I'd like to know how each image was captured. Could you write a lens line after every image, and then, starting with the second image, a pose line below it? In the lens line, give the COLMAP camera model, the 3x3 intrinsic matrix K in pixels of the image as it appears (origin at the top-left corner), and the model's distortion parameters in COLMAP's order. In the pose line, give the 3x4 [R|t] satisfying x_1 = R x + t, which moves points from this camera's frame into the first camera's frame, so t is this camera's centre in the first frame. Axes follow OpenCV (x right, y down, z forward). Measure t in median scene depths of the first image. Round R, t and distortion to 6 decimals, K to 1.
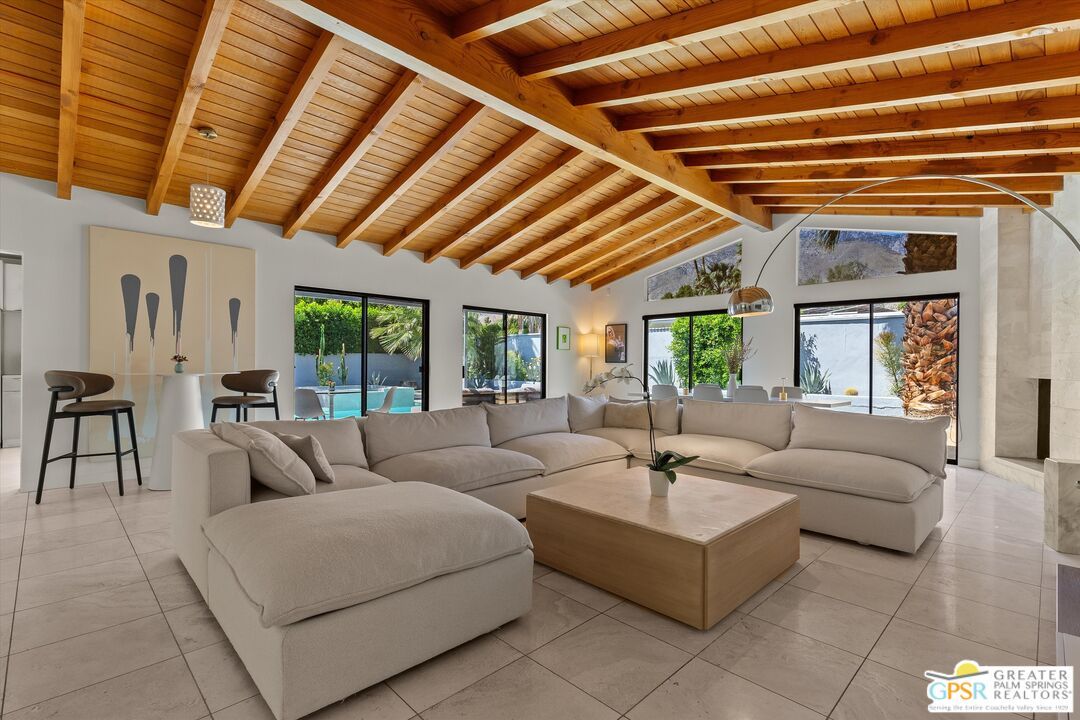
lens RADIAL K [[509.0, 0, 545.2], [0, 509.0, 356.3], [0, 0, 1]] dist [0.001805, 0.000194]
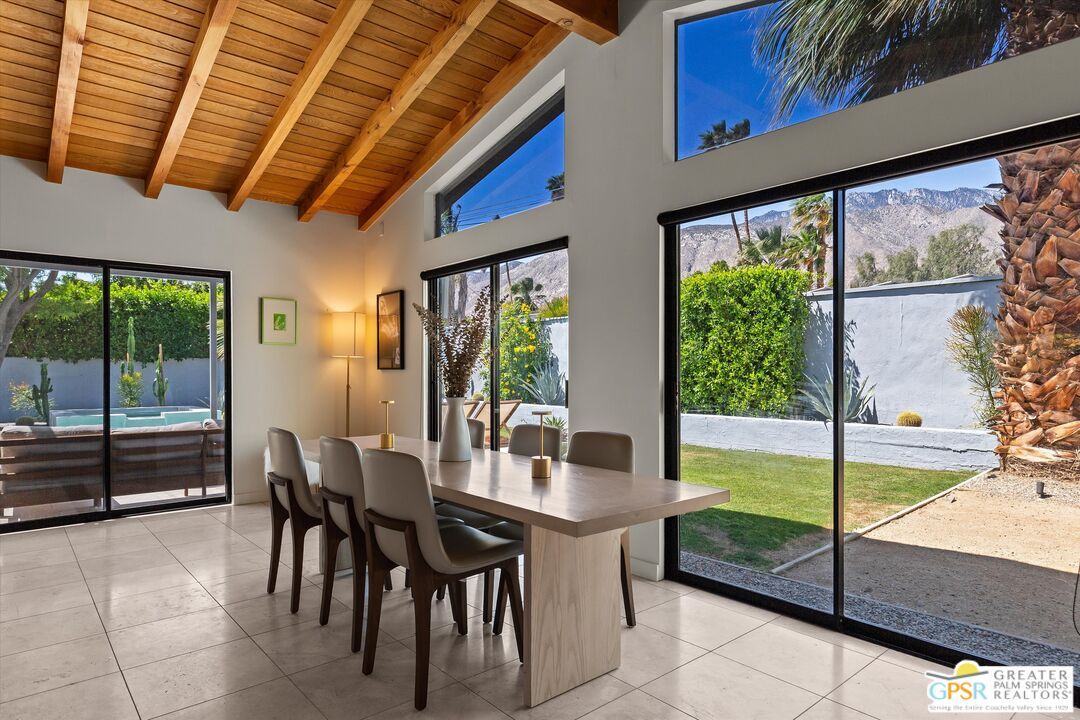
lens RADIAL K [[622.7, 0, 543.7], [0, 622.7, 365.6], [0, 0, 1]] dist [0.002260, 0.001489]
pose [[0.997781, -0.009336, -0.065923, 0.315943], [0.009852, 0.999923, 0.007515, 0.005558], [0.065848, -0.008147, 0.997796, 0.382073]]
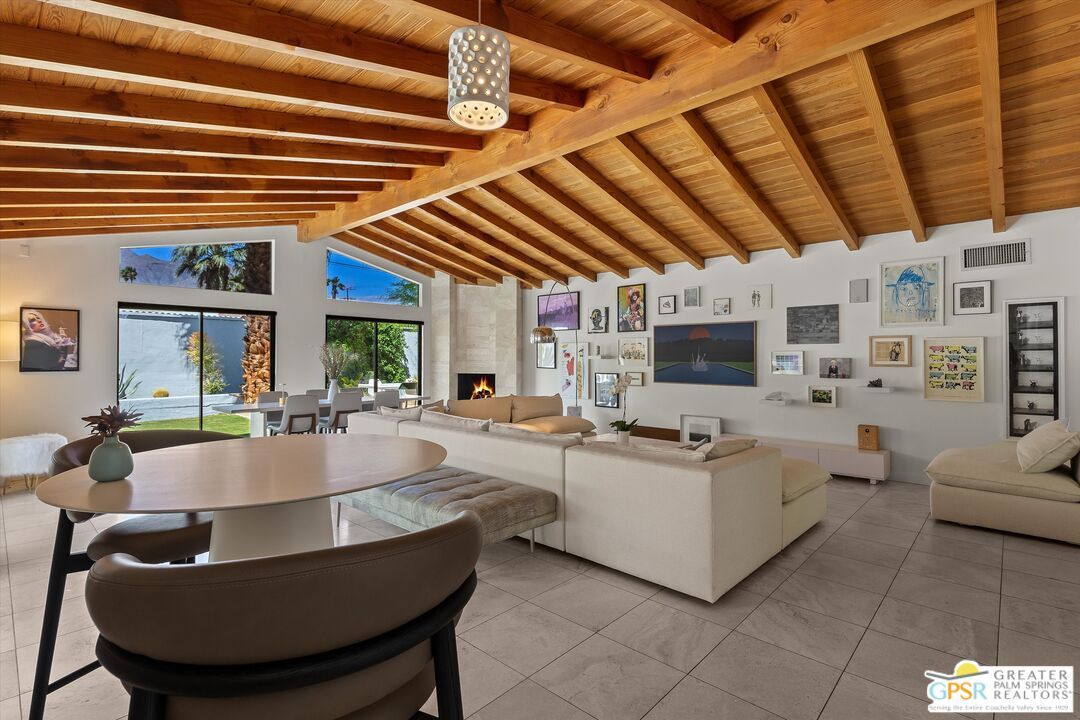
lens RADIAL K [[509.0, 0, 545.2], [0, 509.0, 356.3], [0, 0, 1]] dist [0.001805, 0.000194]
pose [[-0.046607, -0.003770, 0.998906, -0.490761], [-0.015393, 0.999877, 0.003055, -0.015648], [-0.998795, -0.015234, -0.046659, 0.410779]]
